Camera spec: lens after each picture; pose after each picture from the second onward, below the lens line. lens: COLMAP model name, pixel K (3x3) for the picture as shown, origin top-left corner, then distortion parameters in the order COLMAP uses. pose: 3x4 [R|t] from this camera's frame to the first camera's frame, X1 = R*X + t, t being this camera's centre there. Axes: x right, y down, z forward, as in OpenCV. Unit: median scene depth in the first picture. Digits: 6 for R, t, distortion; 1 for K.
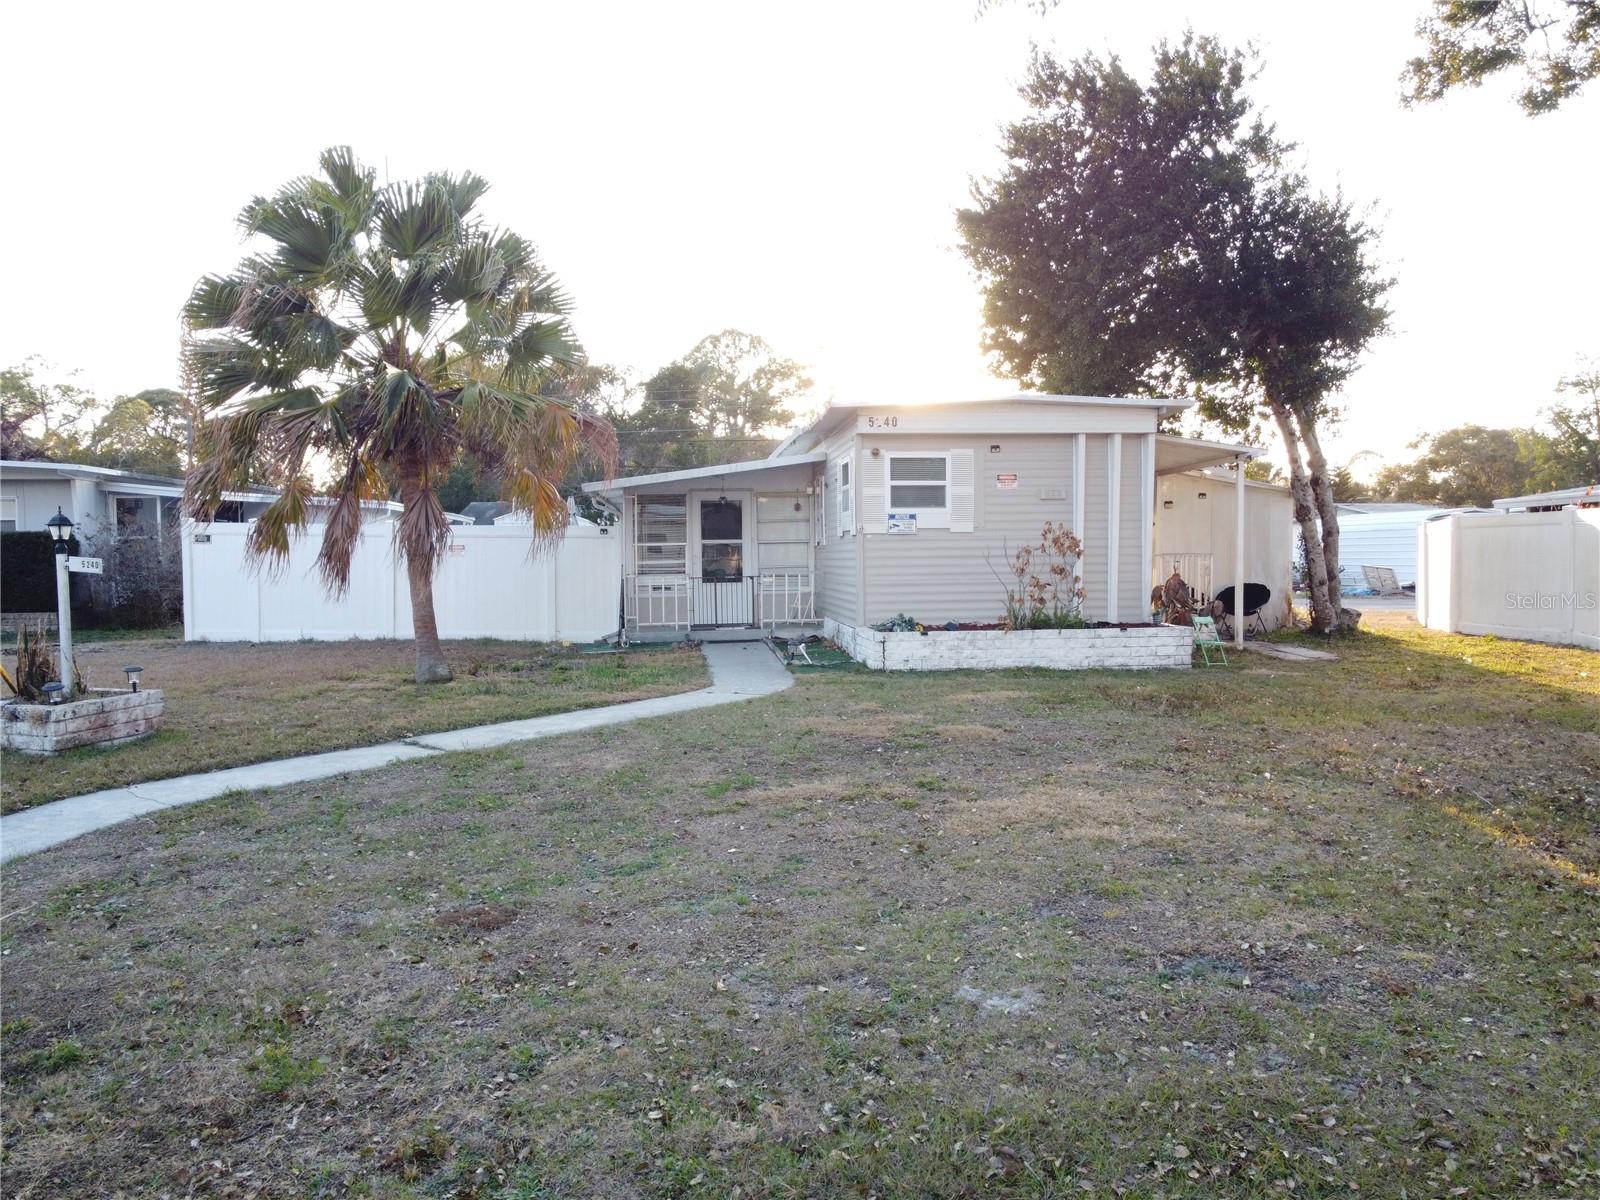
lens RADIAL K [[1199.7, 0, 804.6], [0, 1199.7, 591.0], [0, 0, 1]] dist [0.009370, 0.019927]
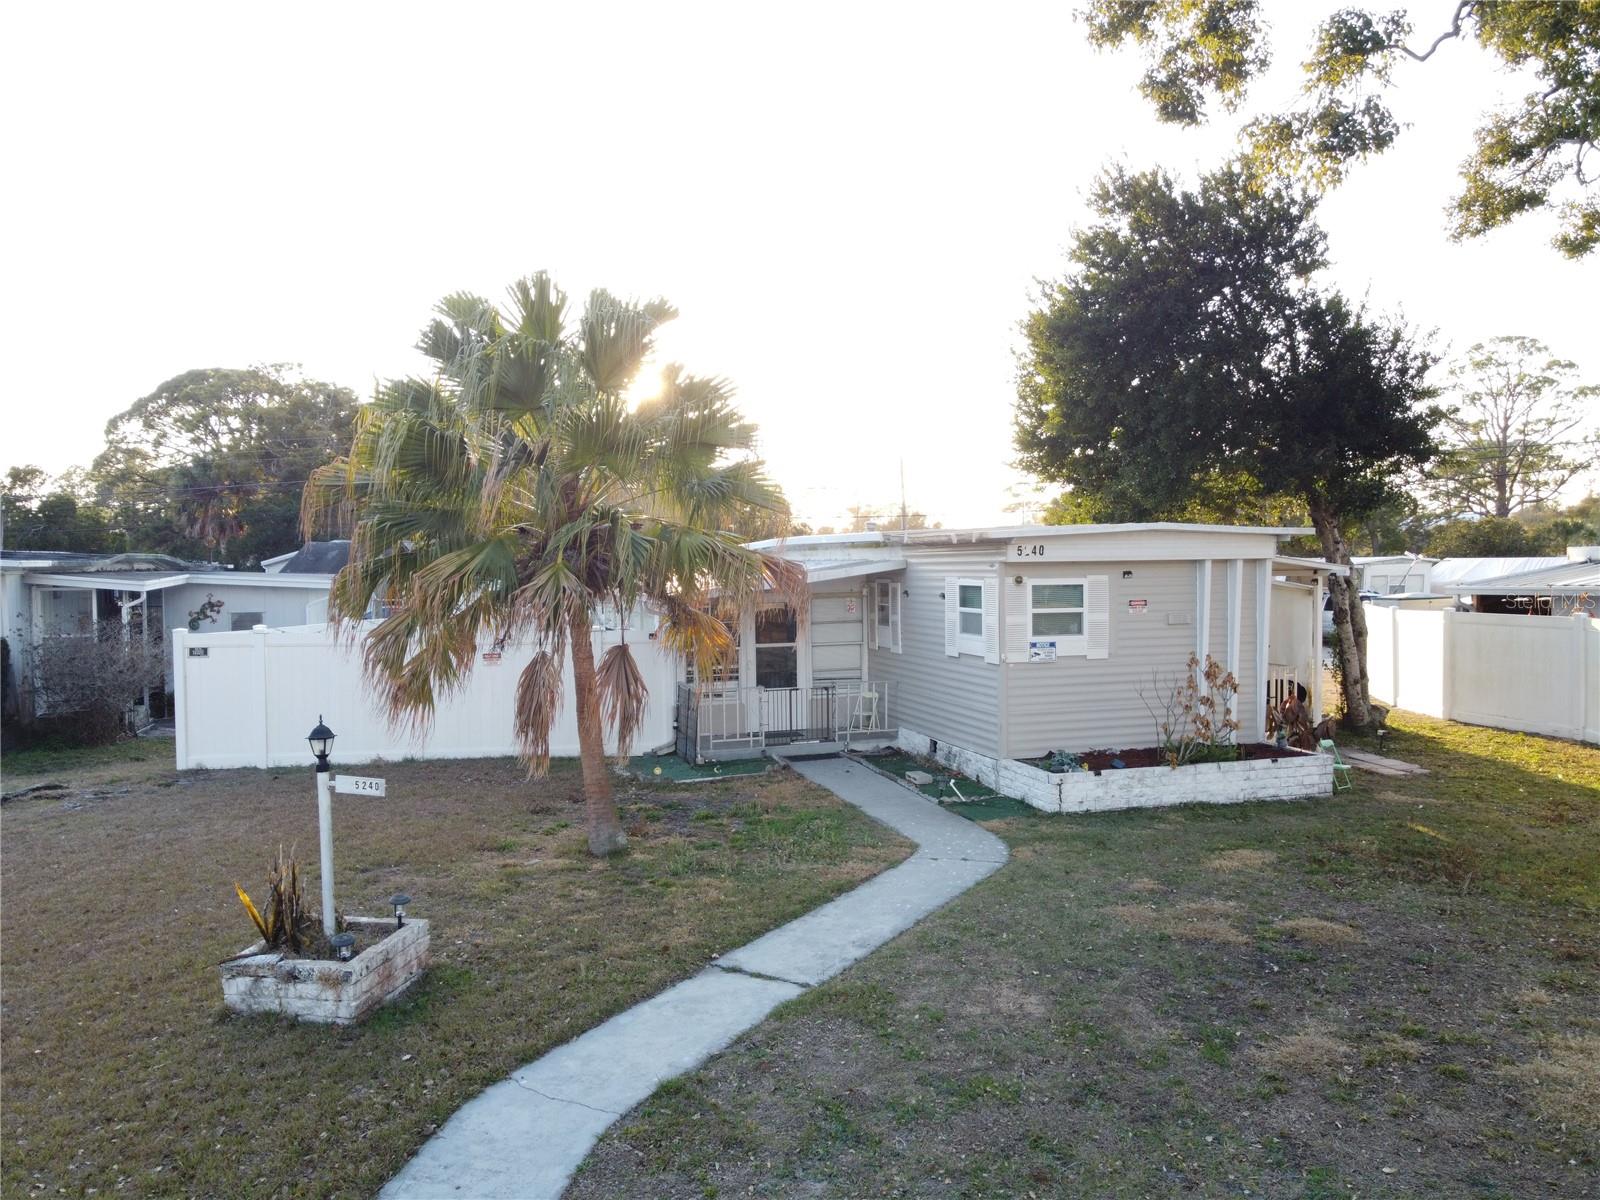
lens RADIAL K [[1199.7, 0, 794.1], [0, 1199.7, 598.7], [0, 0, 1]] dist [0.009370, 0.019927]
pose [[0.982767, -0.006951, 0.184720, -0.304990], [0.007216, 0.999974, -0.000766, -0.102272], [-0.184710, 0.002086, 0.982791, 0.074013]]
